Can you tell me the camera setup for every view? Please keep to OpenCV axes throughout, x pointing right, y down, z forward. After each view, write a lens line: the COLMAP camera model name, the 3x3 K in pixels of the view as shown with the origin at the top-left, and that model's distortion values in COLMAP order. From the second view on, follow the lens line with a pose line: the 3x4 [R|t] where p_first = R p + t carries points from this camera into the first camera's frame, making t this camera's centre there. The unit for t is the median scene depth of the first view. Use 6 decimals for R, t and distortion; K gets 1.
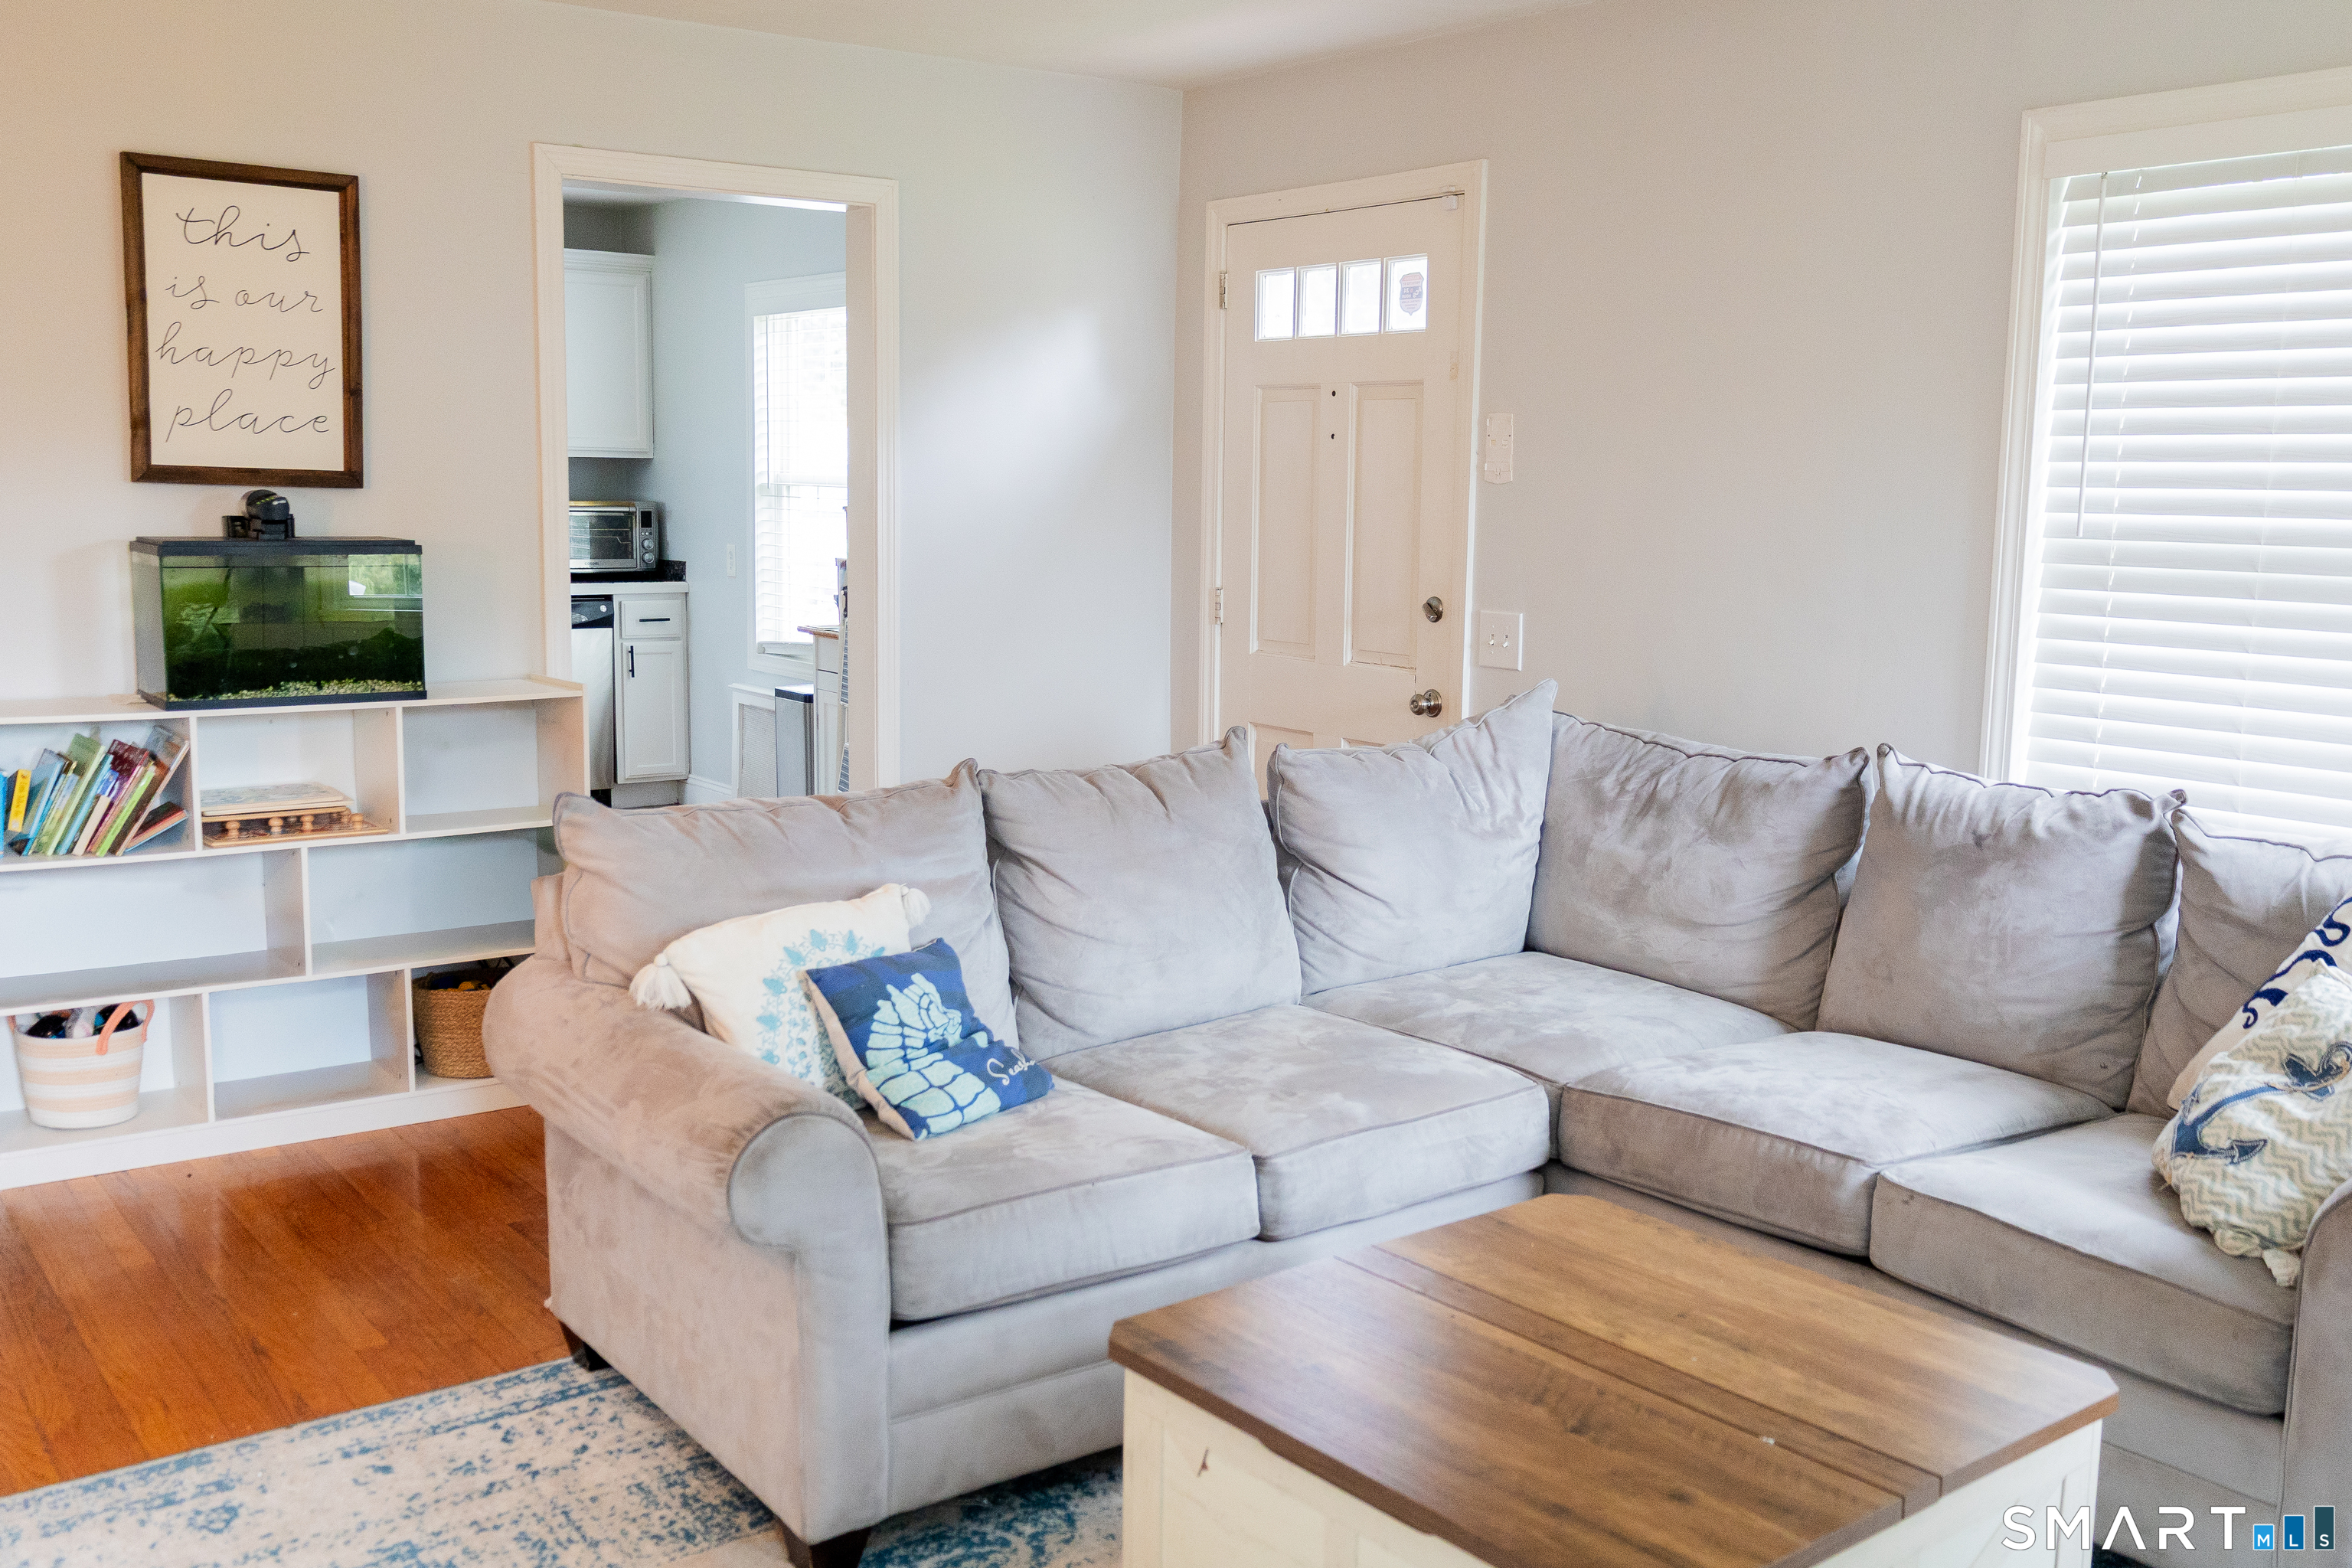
lens RADIAL K [[2159.4, 0, 1169.4], [0, 2159.4, 784.5], [0, 0, 1]] dist [-0.019516, 0.000000]
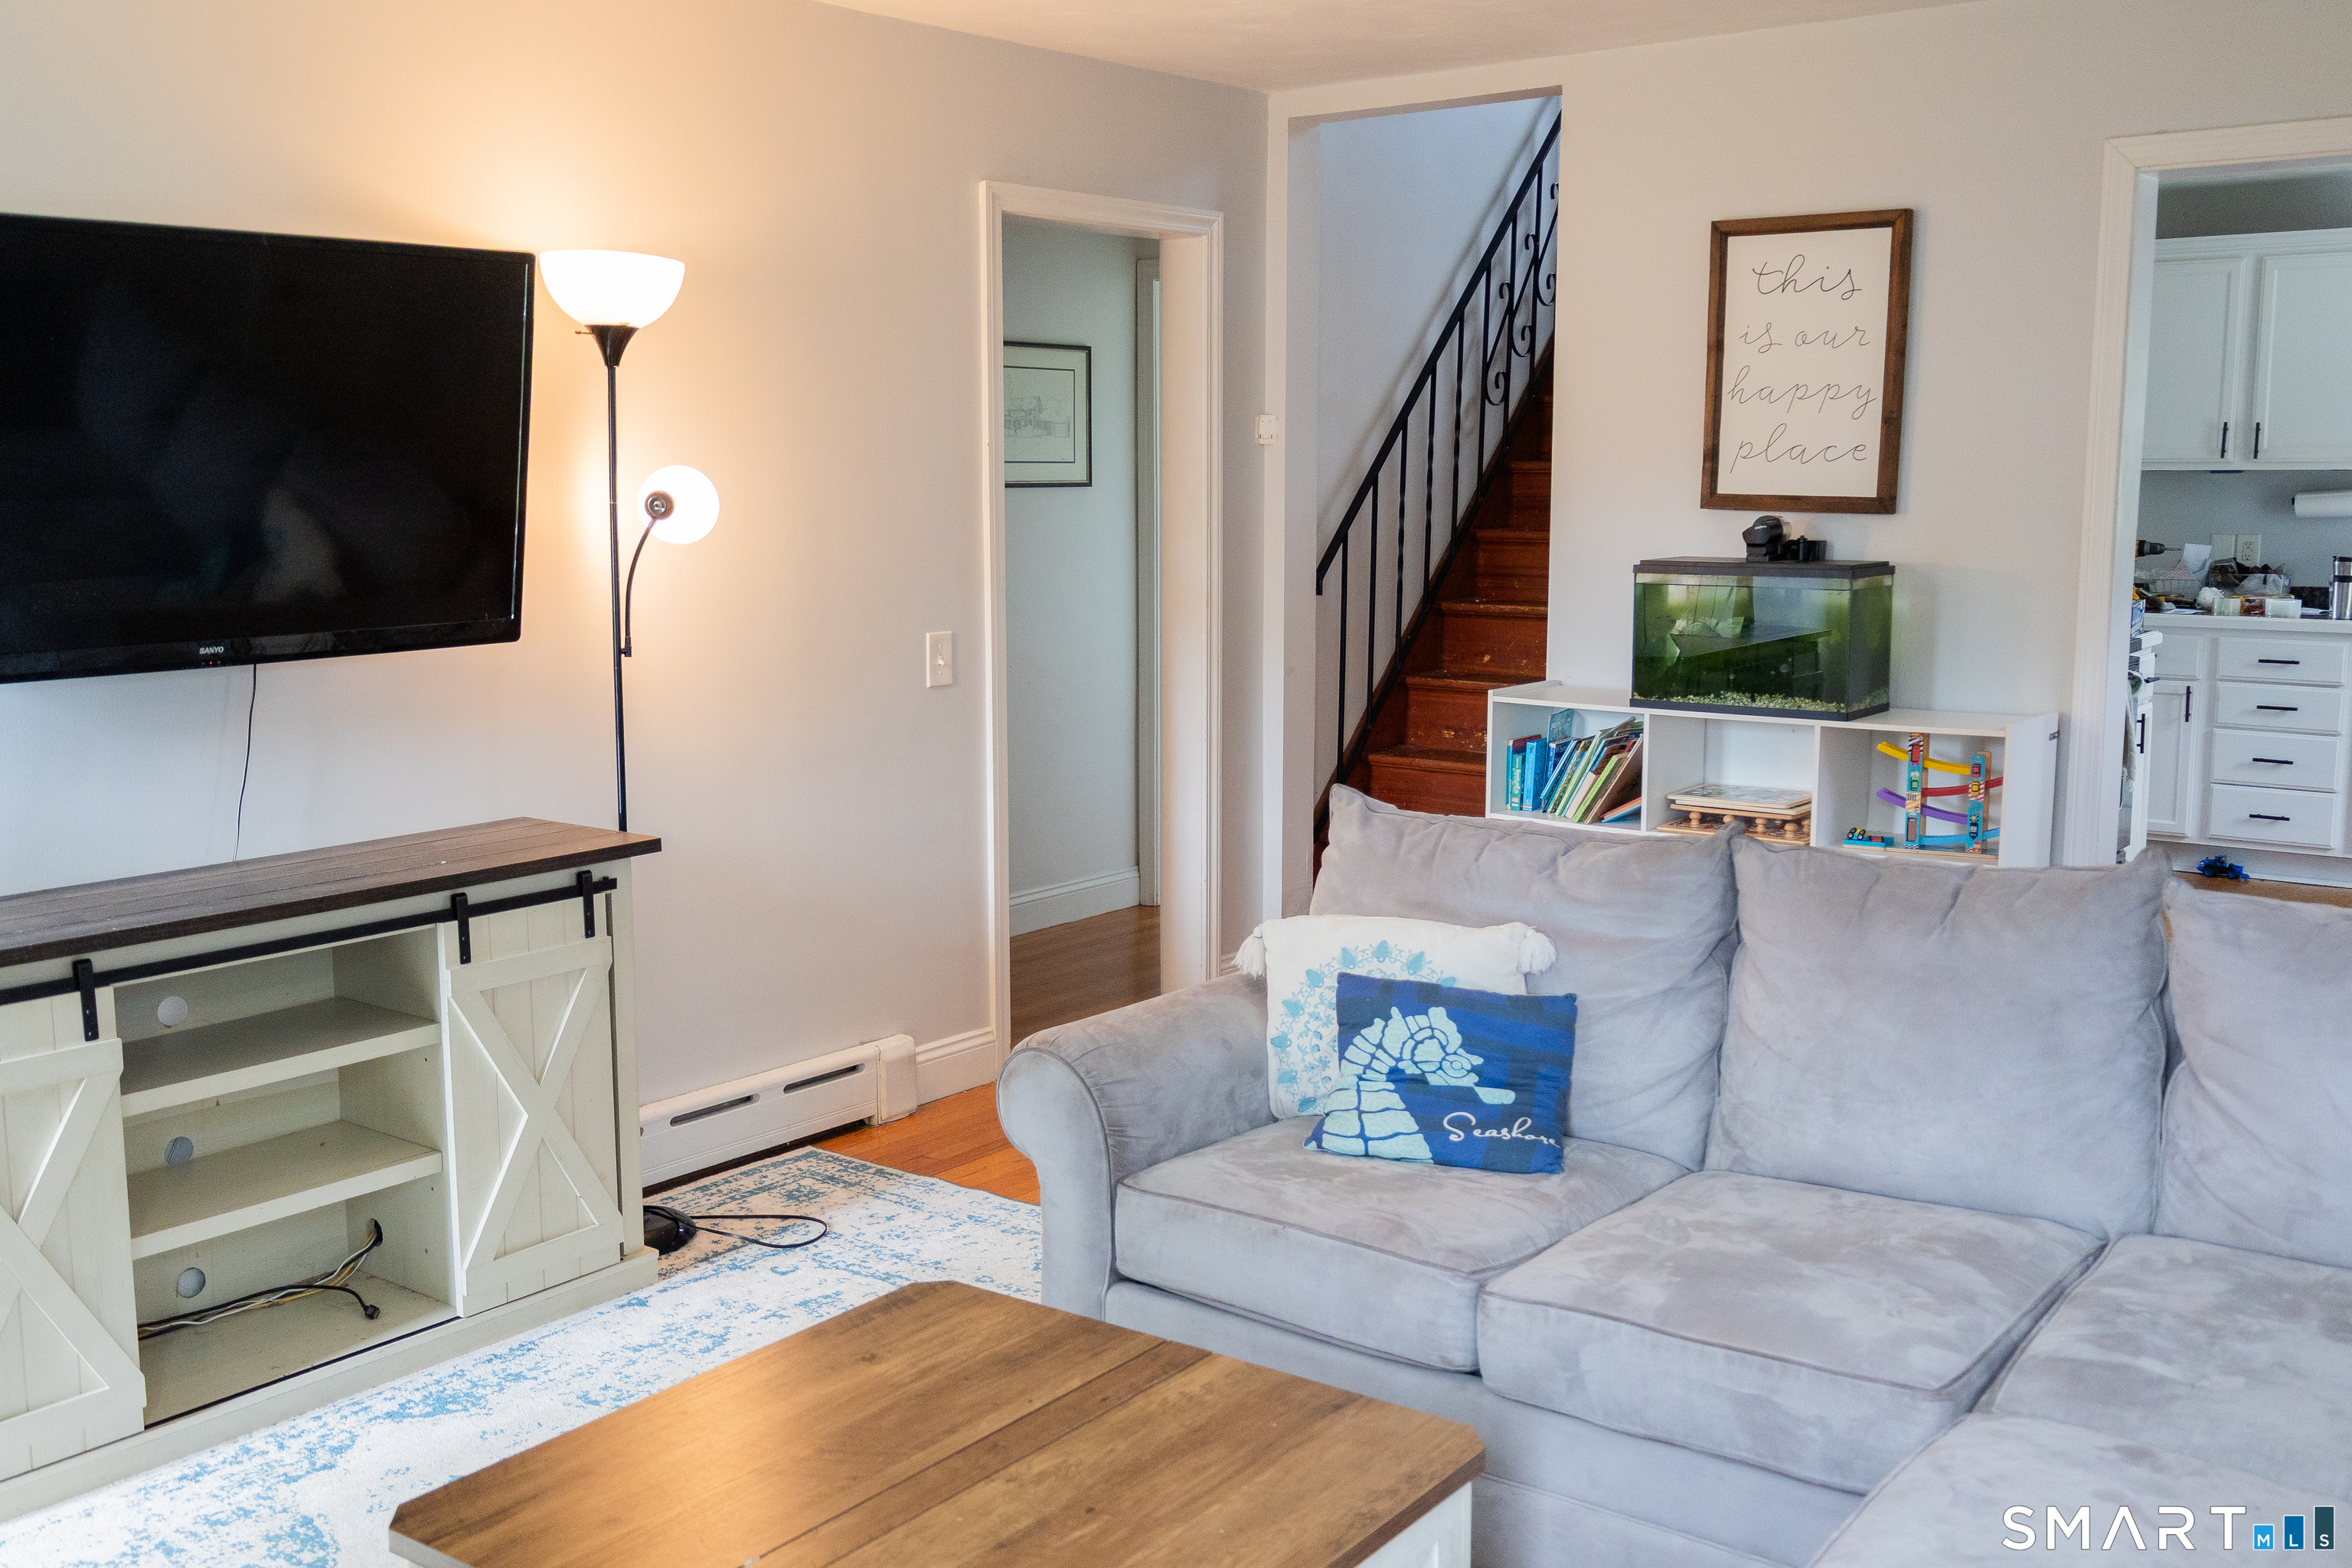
lens RADIAL K [[2159.4, 0, 1166.4], [0, 2159.4, 780.7], [0, 0, 1]] dist [-0.019516, 0.000000]
pose [[0.257792, 0.115640, -0.959255, 0.570870], [-0.125379, 0.988421, 0.085462, -0.060797], [0.958031, 0.098239, 0.269306, 0.436769]]
